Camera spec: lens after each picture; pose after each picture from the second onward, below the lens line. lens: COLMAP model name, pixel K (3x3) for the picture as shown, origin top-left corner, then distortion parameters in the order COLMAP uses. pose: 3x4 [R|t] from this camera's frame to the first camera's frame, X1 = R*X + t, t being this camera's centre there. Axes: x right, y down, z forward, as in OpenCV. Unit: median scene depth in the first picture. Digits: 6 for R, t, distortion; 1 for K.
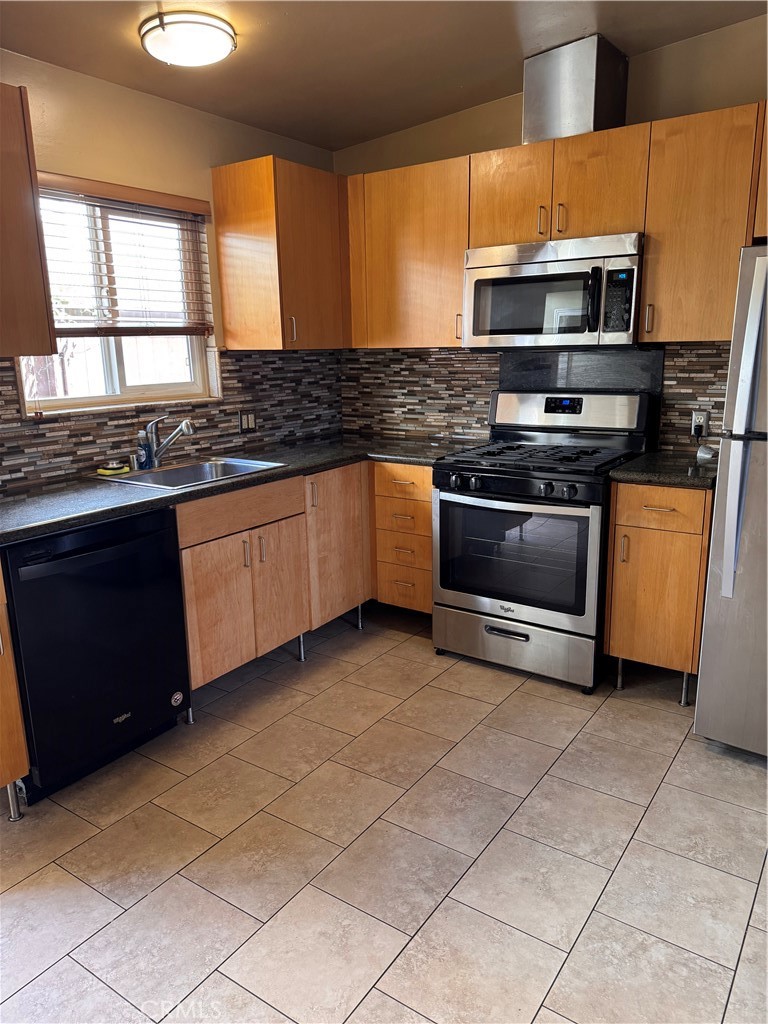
lens RADIAL K [[727.1, 0, 386.8], [0, 727.1, 513.2], [0, 0, 1]] dist [0.040668, -0.040203]
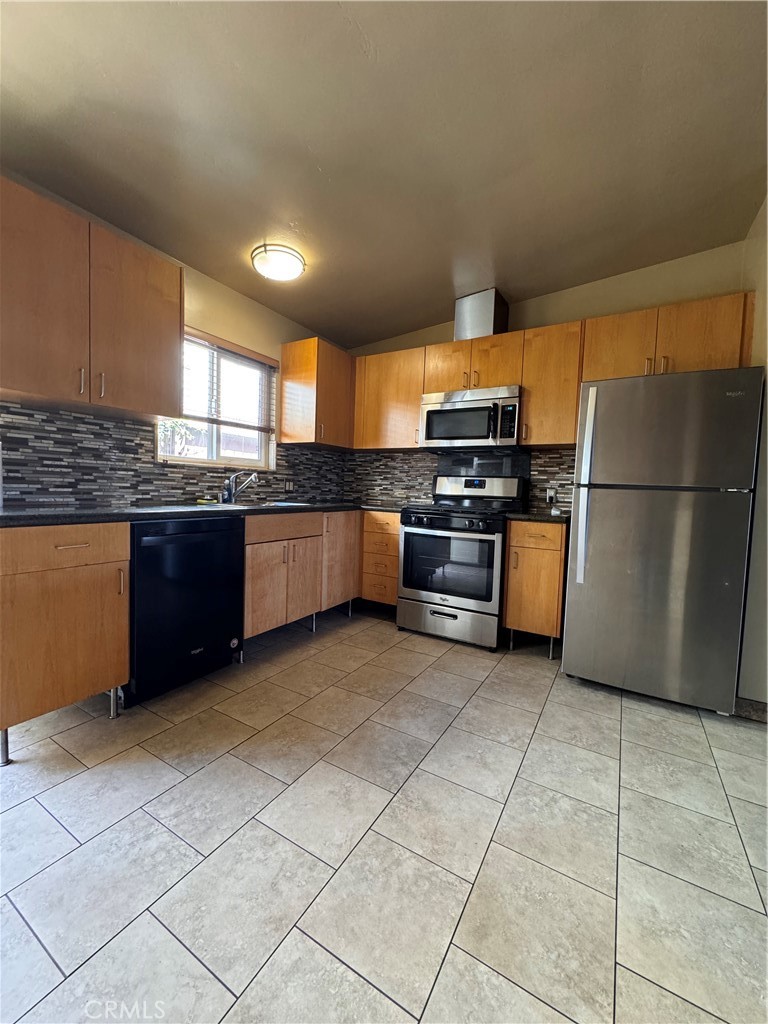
lens RADIAL K [[407.6, 0, 386.8], [0, 407.6, 510.2], [0, 0, 1]] dist [-0.002510, 0.000652]
pose [[0.996244, 0.048431, 0.071779, -0.042605], [-0.034896, 0.983216, -0.179077, 0.119138], [-0.079247, 0.175899, 0.981213, 0.088677]]
